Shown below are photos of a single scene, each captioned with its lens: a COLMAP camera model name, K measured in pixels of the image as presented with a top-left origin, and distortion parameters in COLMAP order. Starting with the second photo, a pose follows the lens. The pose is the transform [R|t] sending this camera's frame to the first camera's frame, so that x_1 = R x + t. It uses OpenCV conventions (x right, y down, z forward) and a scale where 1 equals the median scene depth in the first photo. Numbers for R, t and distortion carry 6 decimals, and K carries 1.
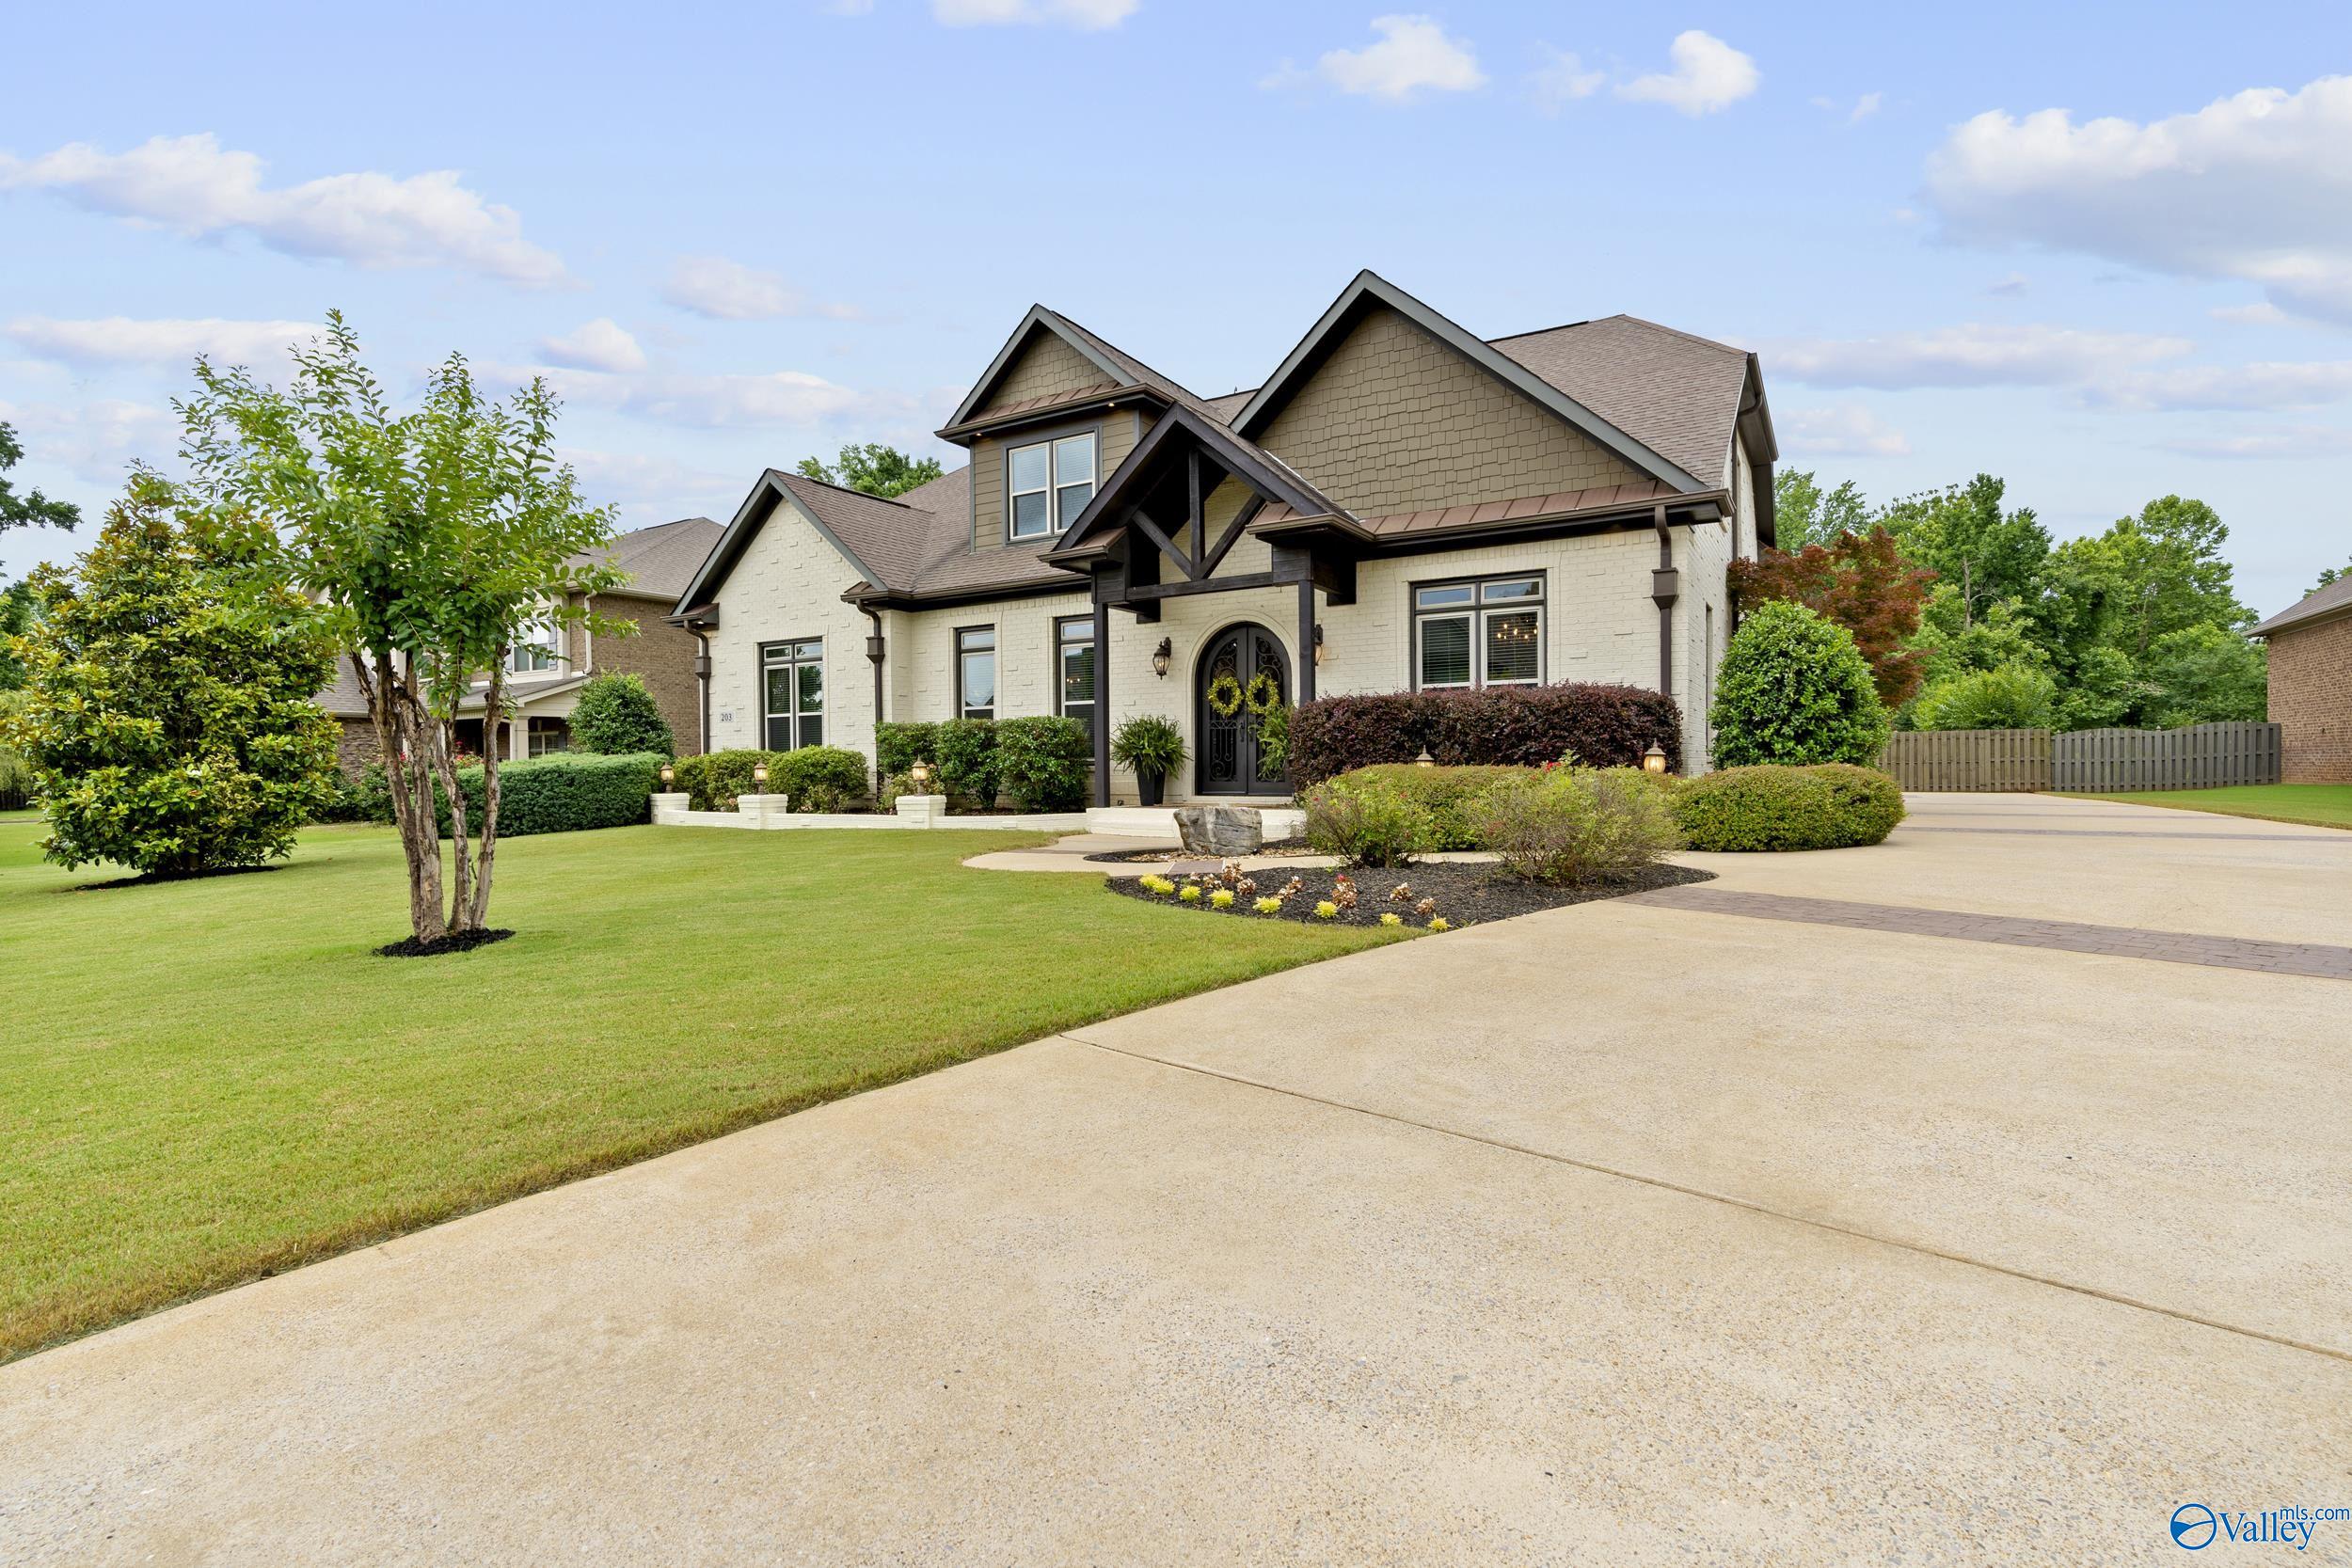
lens RADIAL K [[1097.7, 0, 1184.6], [0, 1097.7, 786.4], [0, 0, 1]] dist [0.000413, 0.000369]
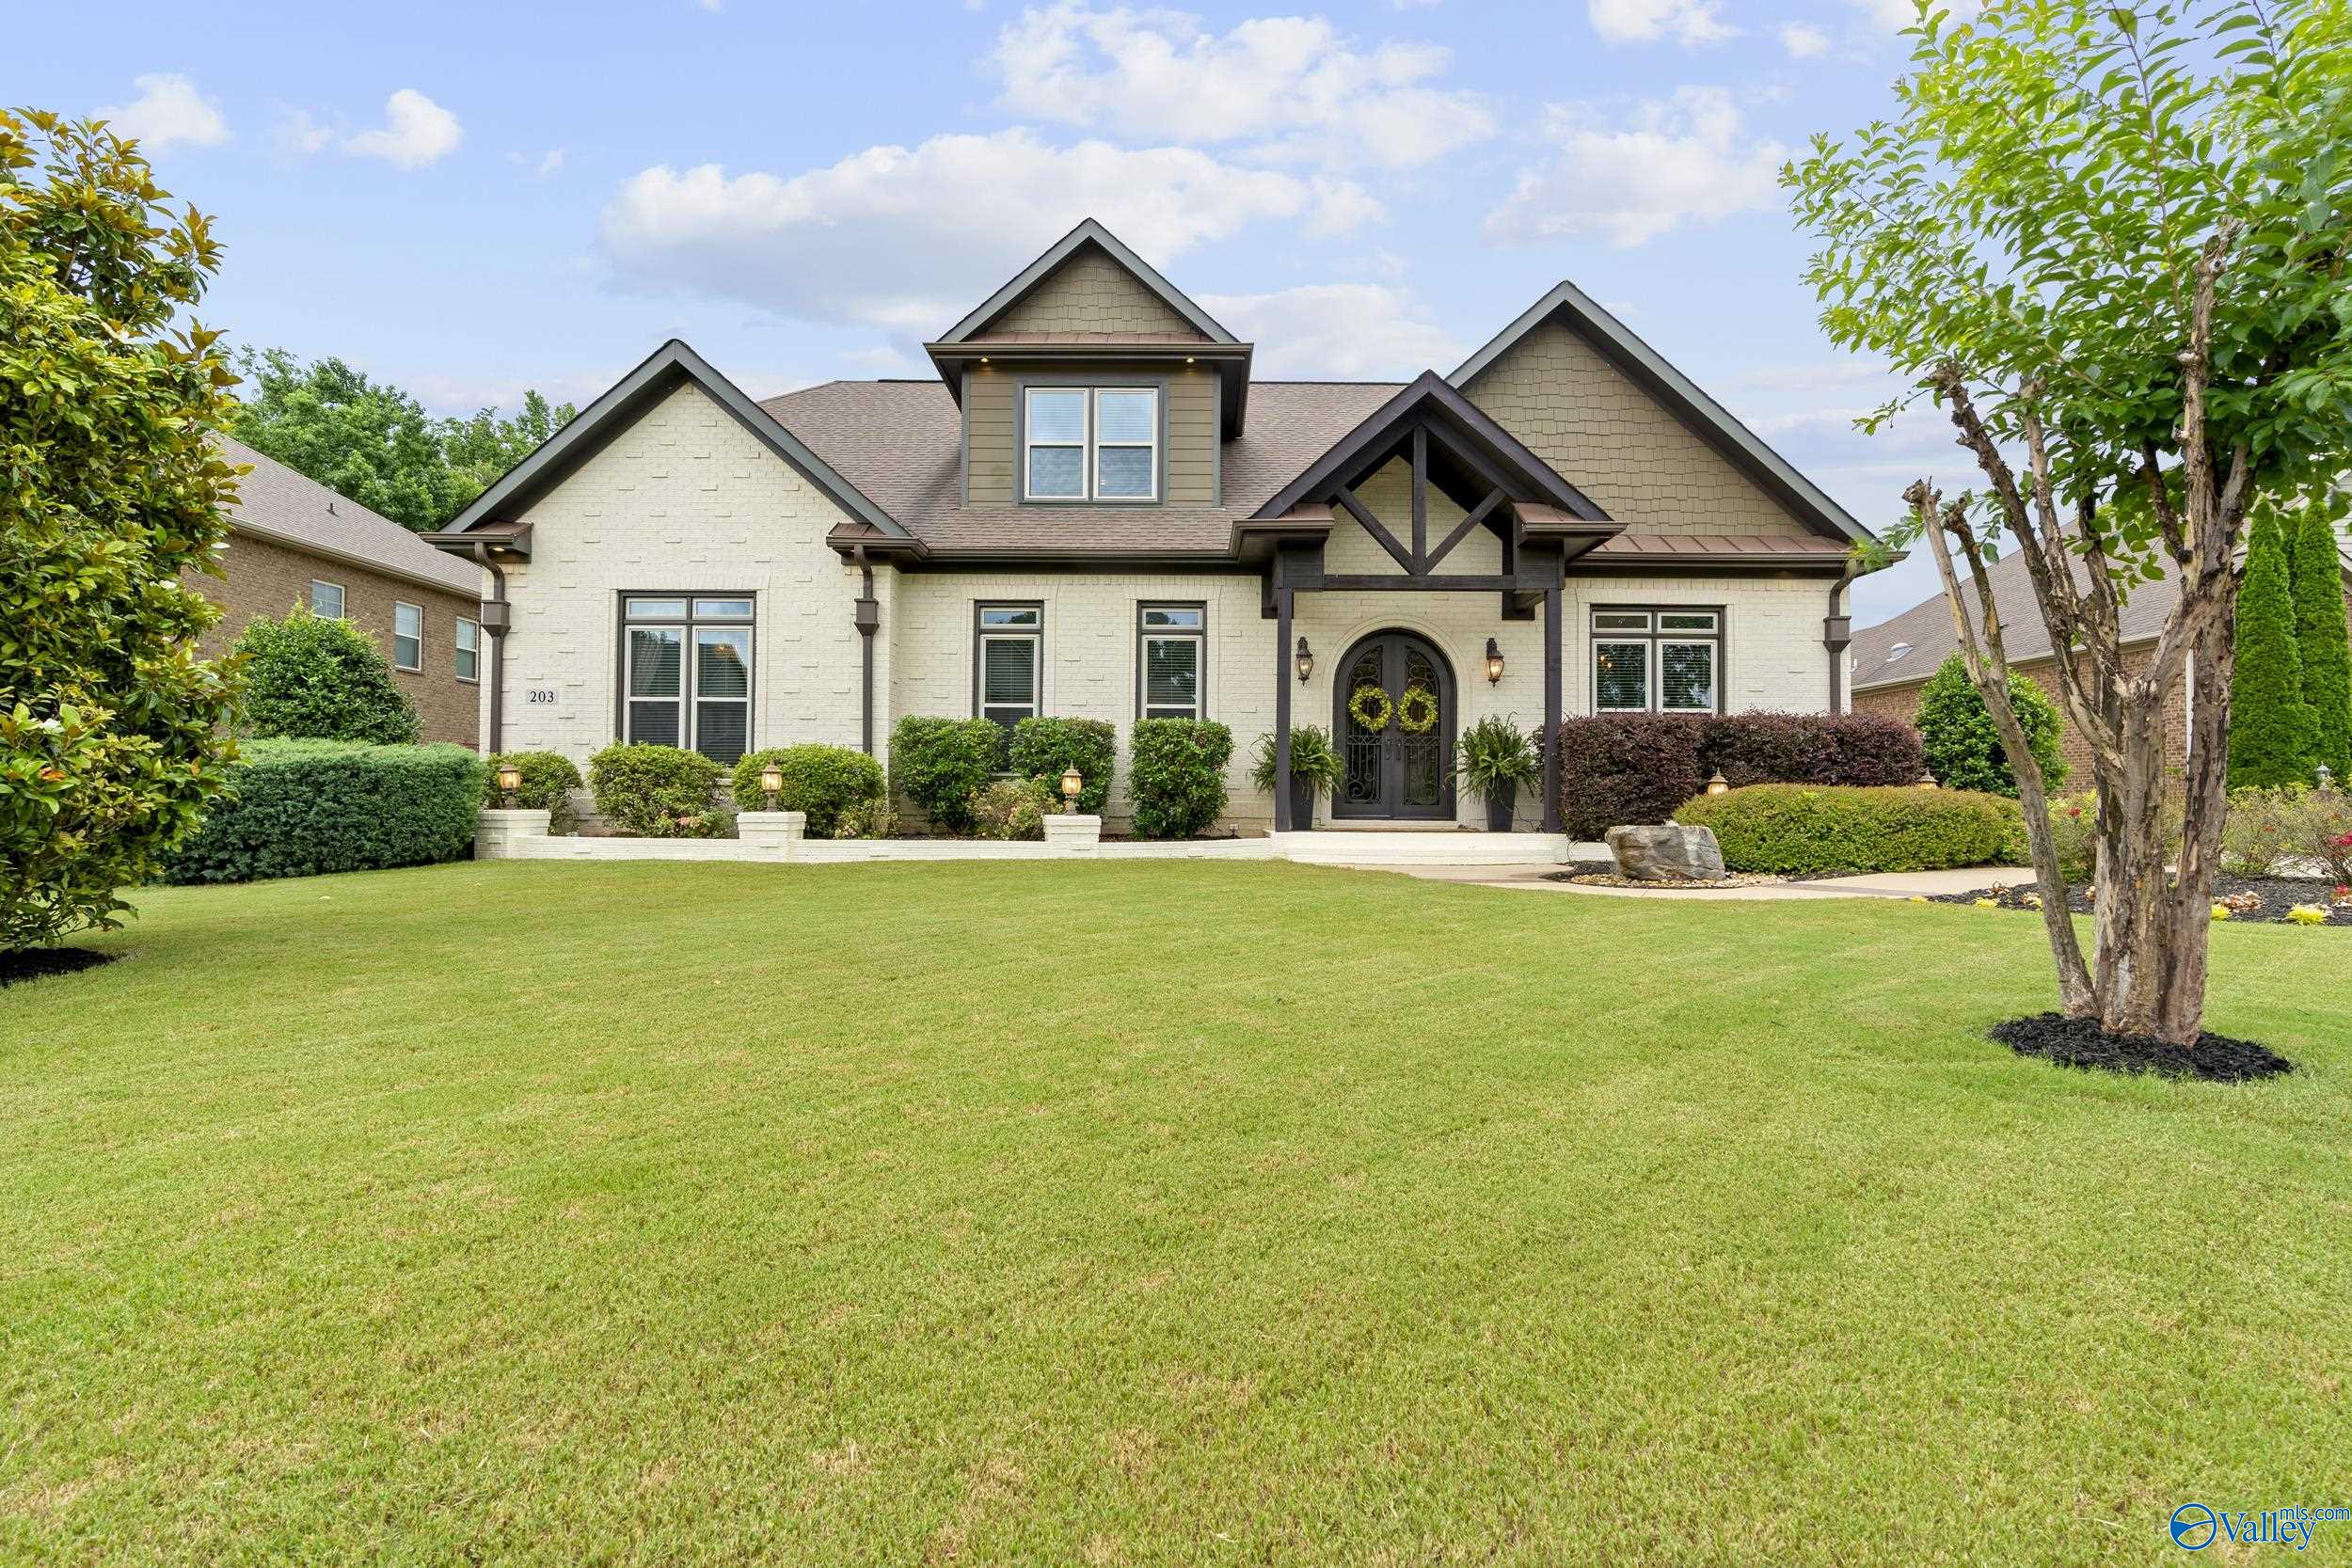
lens RADIAL K [[1097.7, 0, 1178.4], [0, 1097.7, 801.8], [0, 0, 1]] dist [0.000413, 0.000369]
pose [[0.858573, 0.012330, 0.512544, -0.506894], [-0.008522, 0.999916, -0.009780, 0.005180], [-0.512621, 0.004029, 0.858606, 0.272810]]
